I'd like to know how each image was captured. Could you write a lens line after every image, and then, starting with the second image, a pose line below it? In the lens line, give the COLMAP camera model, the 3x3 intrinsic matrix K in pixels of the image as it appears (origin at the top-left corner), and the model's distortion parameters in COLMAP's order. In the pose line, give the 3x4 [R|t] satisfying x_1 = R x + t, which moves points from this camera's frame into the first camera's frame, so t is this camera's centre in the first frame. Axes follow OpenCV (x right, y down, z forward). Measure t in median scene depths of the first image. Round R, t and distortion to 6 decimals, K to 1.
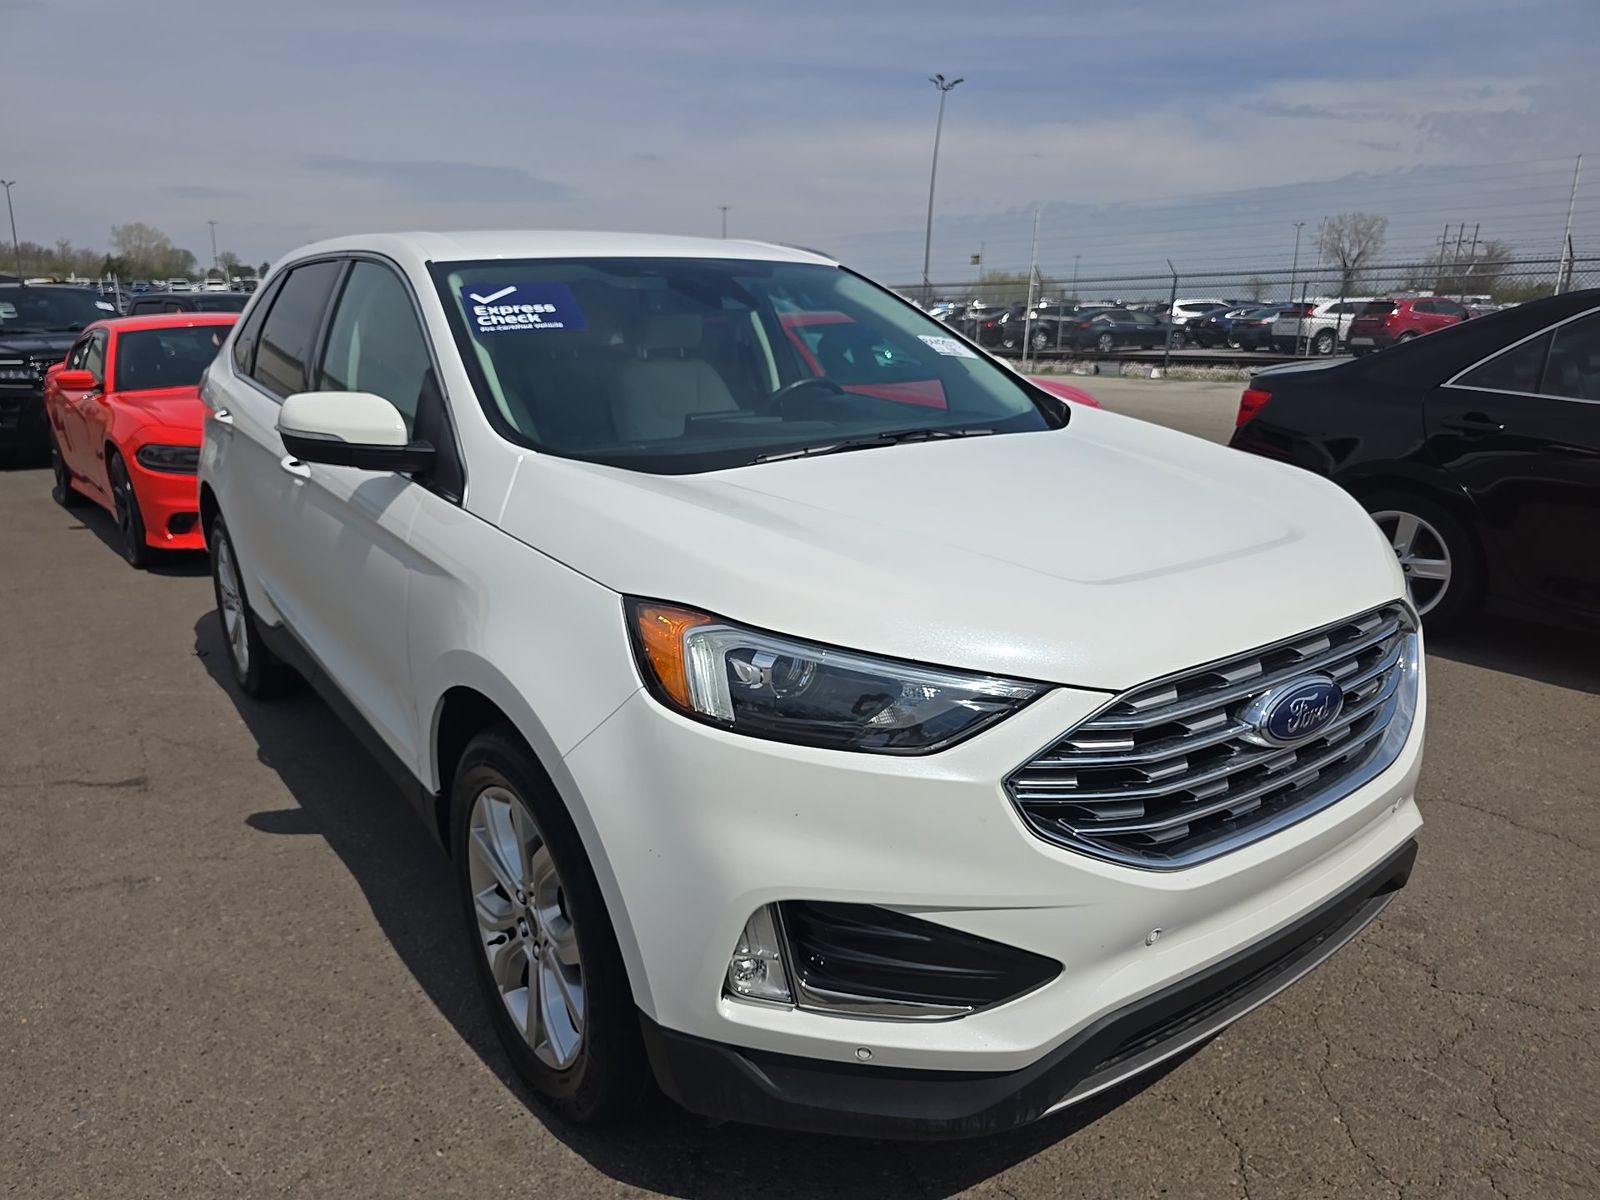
lens RADIAL K [[1167.2, 0, 824.6], [0, 1167.2, 640.8], [0, 0, 1]] dist [0.066739, -0.069992]
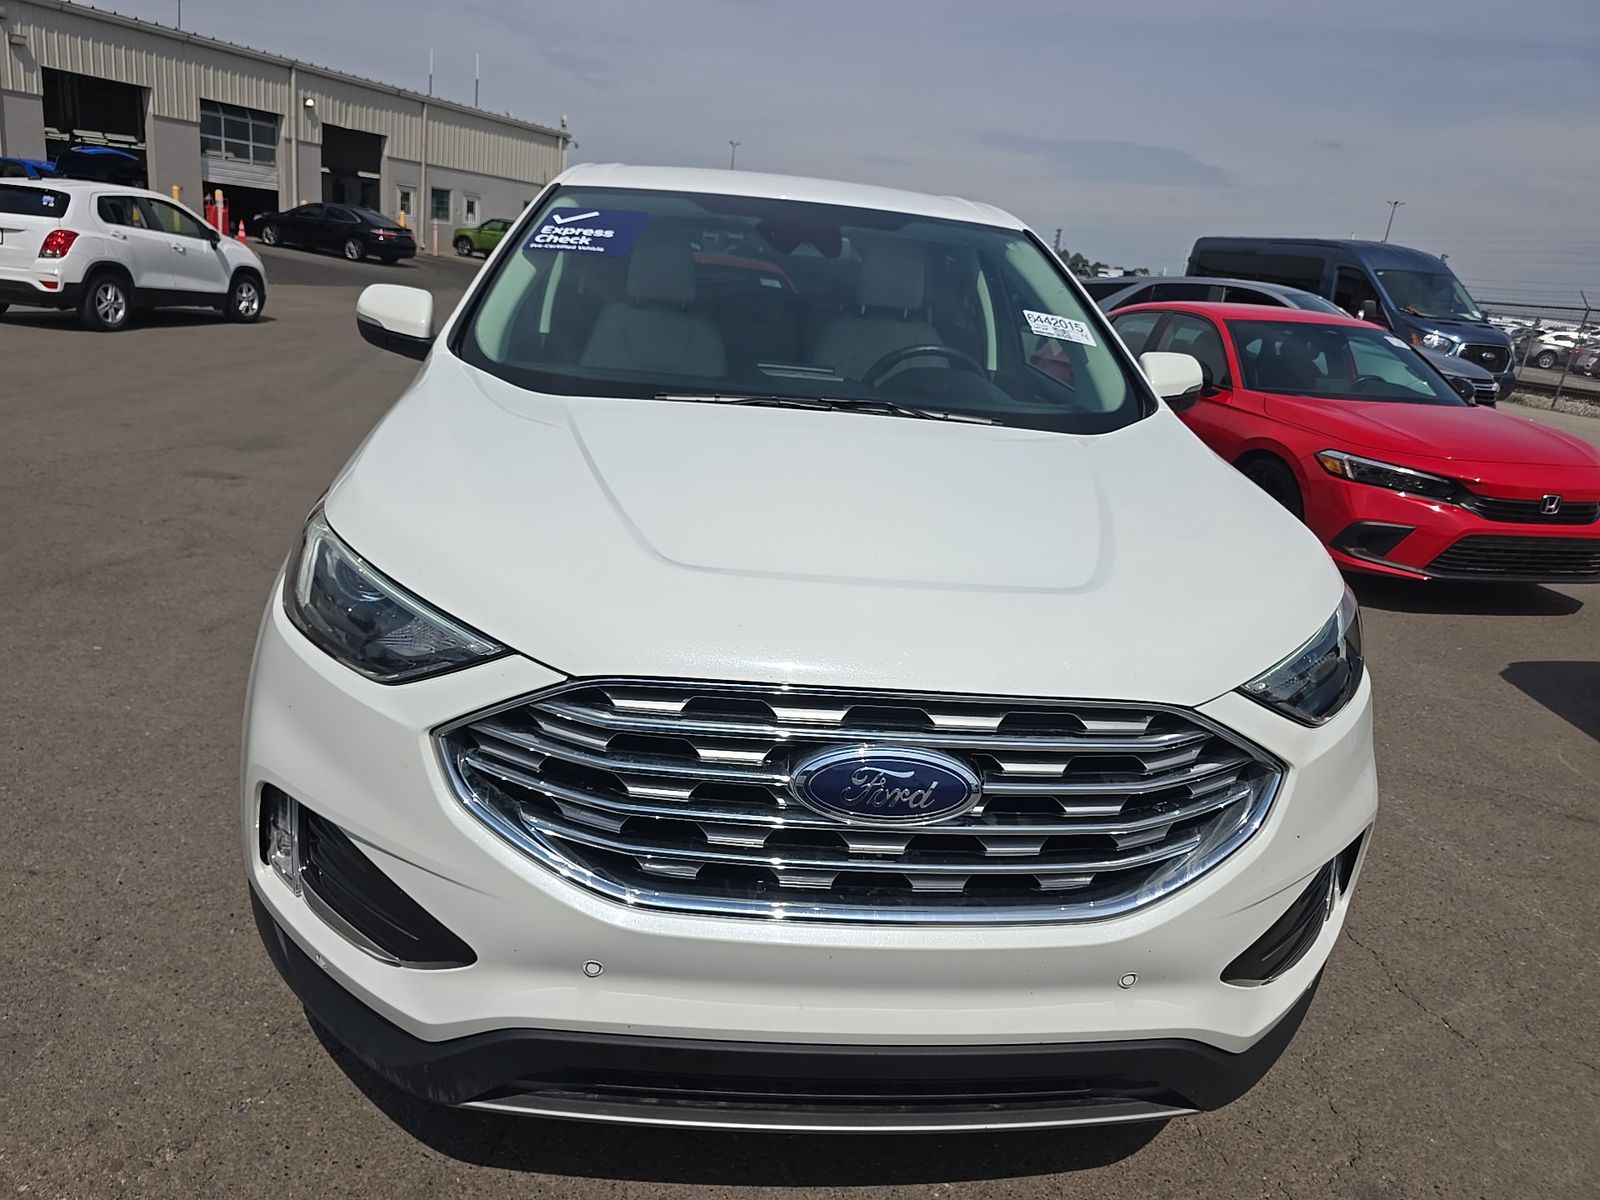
lens RADIAL K [[1167.2, 0, 824.6], [0, 1167.2, 640.8], [0, 0, 1]] dist [0.066739, -0.069992]
pose [[0.827831, 0.252599, -0.500888, 0.703197], [-0.248381, 0.965639, 0.076467, -0.080569], [0.502993, 0.061110, 0.862127, 0.285288]]
